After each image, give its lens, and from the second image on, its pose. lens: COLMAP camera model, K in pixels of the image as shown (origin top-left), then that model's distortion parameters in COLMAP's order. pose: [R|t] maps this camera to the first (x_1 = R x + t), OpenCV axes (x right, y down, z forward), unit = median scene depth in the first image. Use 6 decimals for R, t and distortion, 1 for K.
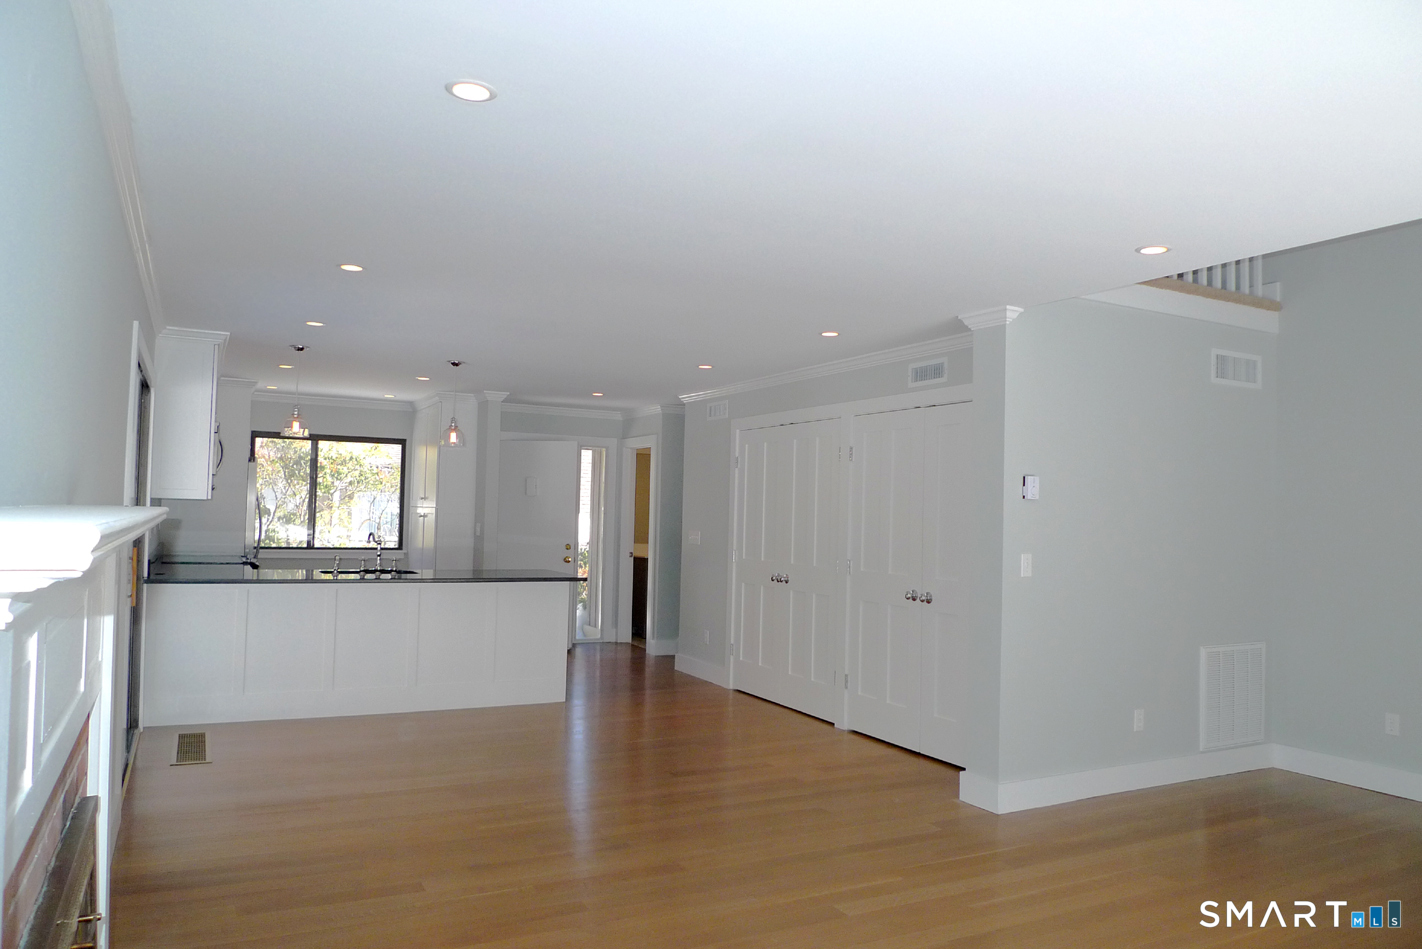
lens RADIAL K [[975.9, 0, 718.7], [0, 975.9, 480.9], [0, 0, 1]] dist [-0.043565, -0.004965]
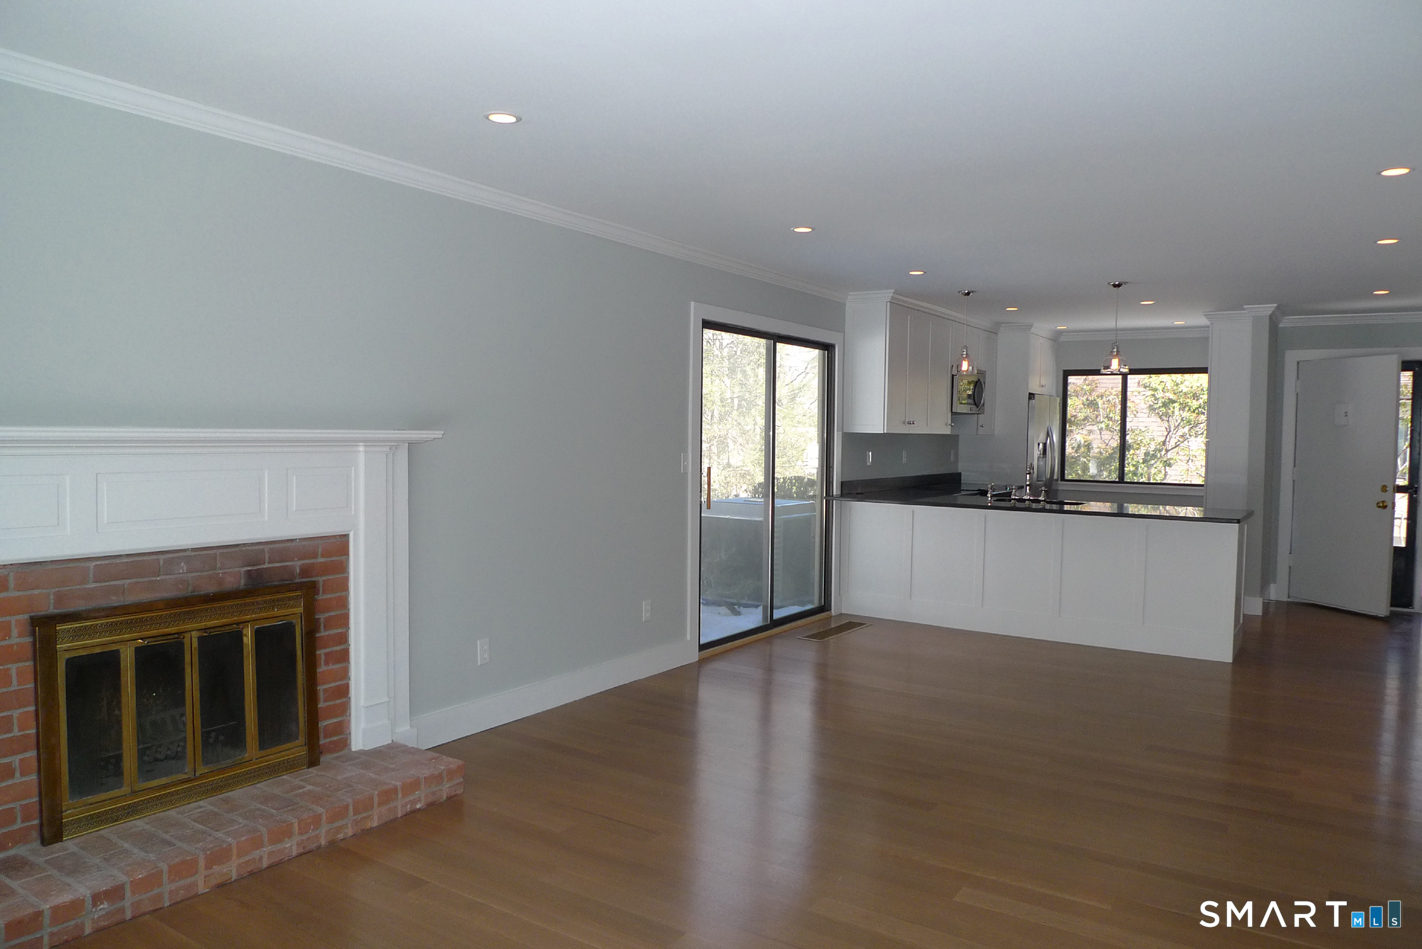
lens RADIAL K [[975.9, 0, 718.7], [0, 975.9, 480.9], [0, 0, 1]] dist [-0.043565, -0.004965]
pose [[0.473659, 0.024281, -0.880374, 0.270093], [0.027878, 0.998706, 0.042544, 0.013343], [0.880267, -0.044695, 0.472369, 0.149796]]
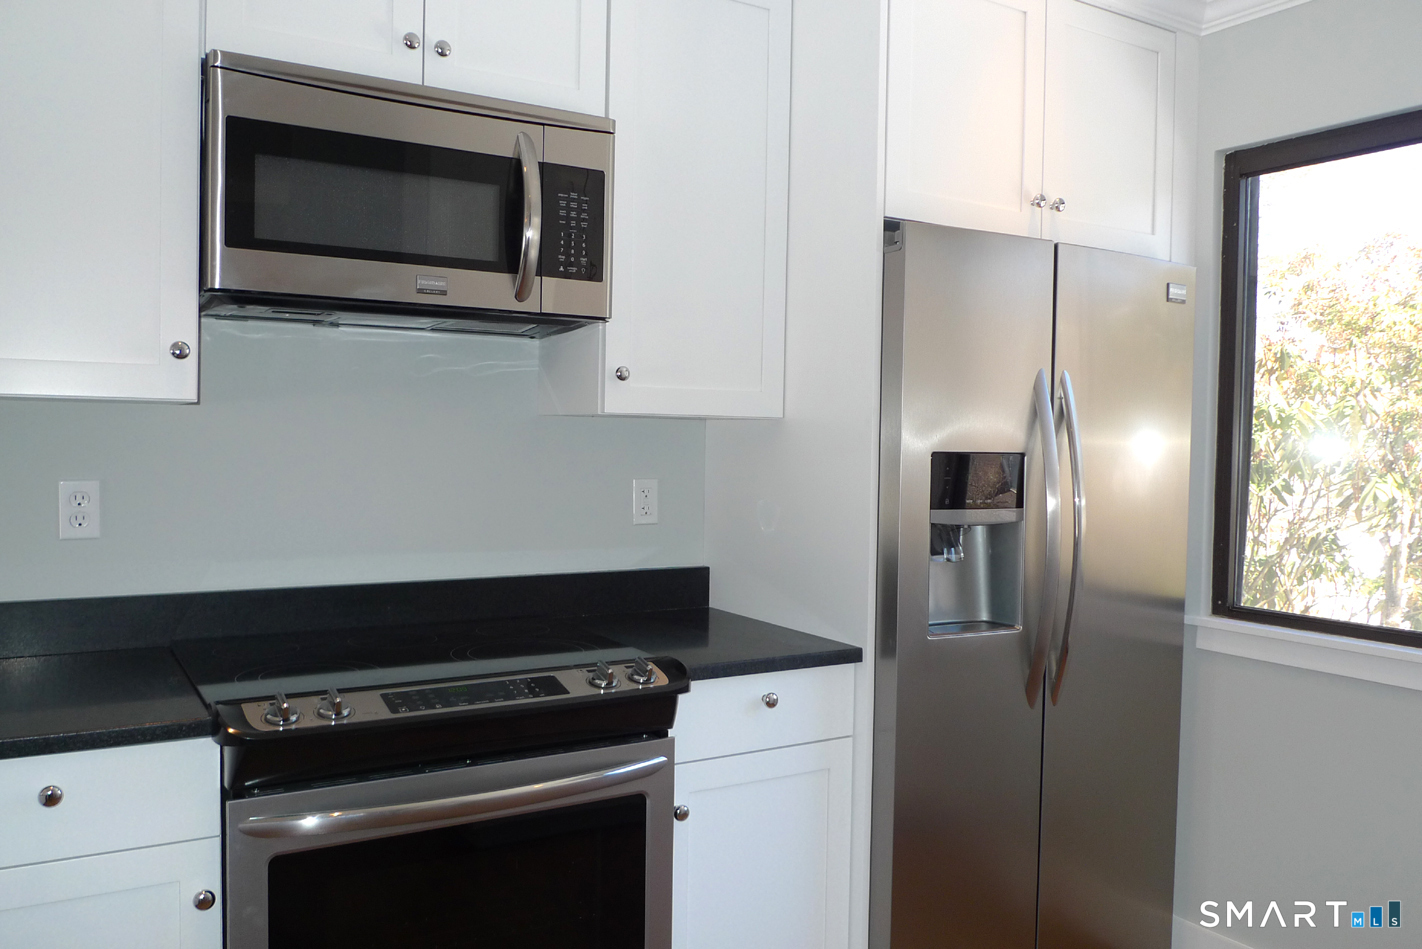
lens RADIAL K [[1114.8, 0, 711.0], [0, 1114.8, 474.5], [0, 0, 1]] dist [-0.033457, -0.000227]
pose [[0.058062, 0.003948, -0.998305, -0.194422], [0.020515, 0.999776, 0.005147, 0.027802], [0.998102, -0.020779, 0.057968, 0.817816]]
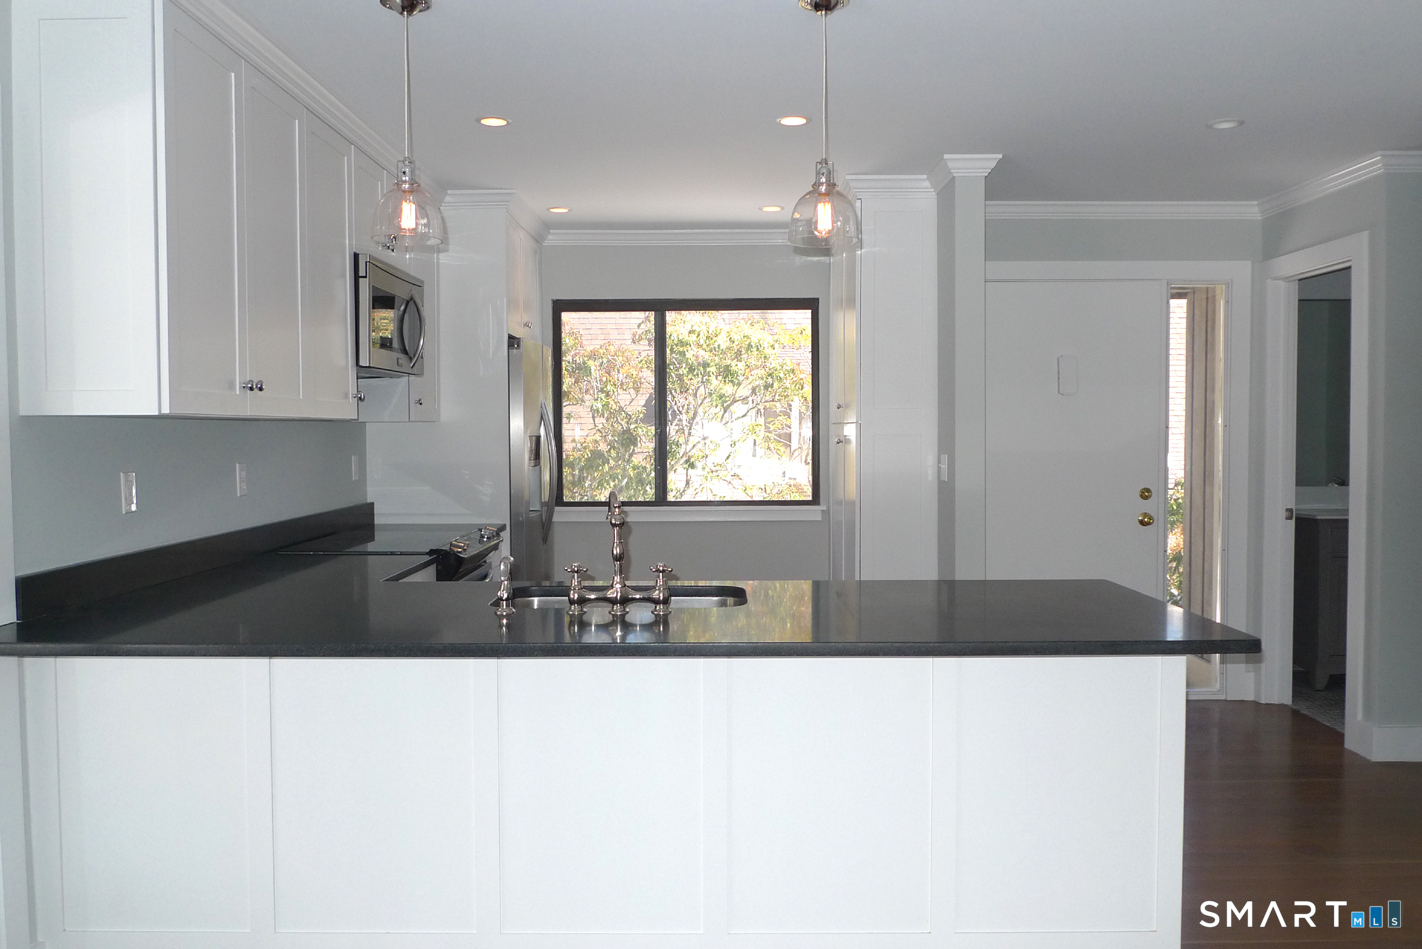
lens RADIAL K [[1114.8, 0, 711.0], [0, 1114.8, 474.5], [0, 0, 1]] dist [-0.033457, -0.000227]
pose [[0.876854, -0.011118, -0.480628, -0.083169], [0.043858, 0.997414, 0.056941, 0.016922], [0.478752, -0.071008, 0.875074, 0.444390]]
